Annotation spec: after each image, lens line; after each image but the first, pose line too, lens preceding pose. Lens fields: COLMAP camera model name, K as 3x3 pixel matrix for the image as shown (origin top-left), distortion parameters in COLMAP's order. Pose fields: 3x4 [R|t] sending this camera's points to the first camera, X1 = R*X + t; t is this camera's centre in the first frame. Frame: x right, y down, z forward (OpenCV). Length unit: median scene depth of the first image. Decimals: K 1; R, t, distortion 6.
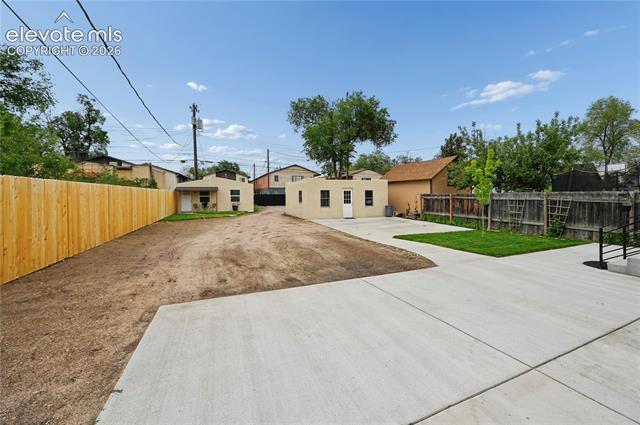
lens RADIAL K [[256.2, 0, 325.4], [0, 256.2, 195.6], [0, 0, 1]] dist [-0.004520, 0.000765]
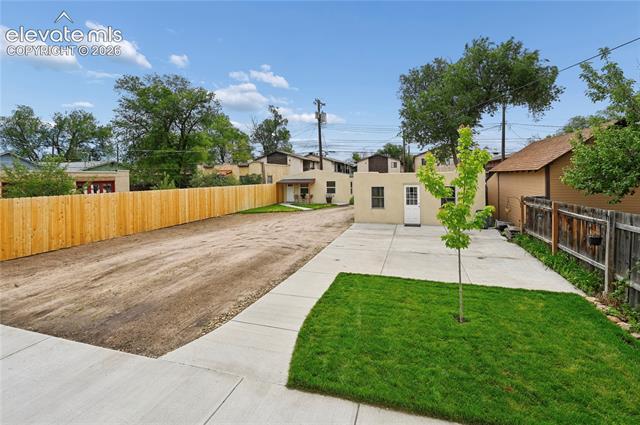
lens RADIAL K [[268.4, 0, 333.1], [0, 268.4, 179.4], [0, 0, 1]] dist [0.000419, 0.000081]
pose [[0.790898, -0.003156, -0.611940, 0.256695], [0.008891, 0.999940, 0.006333, -0.032836], [0.611883, -0.010449, 0.790879, 0.171324]]
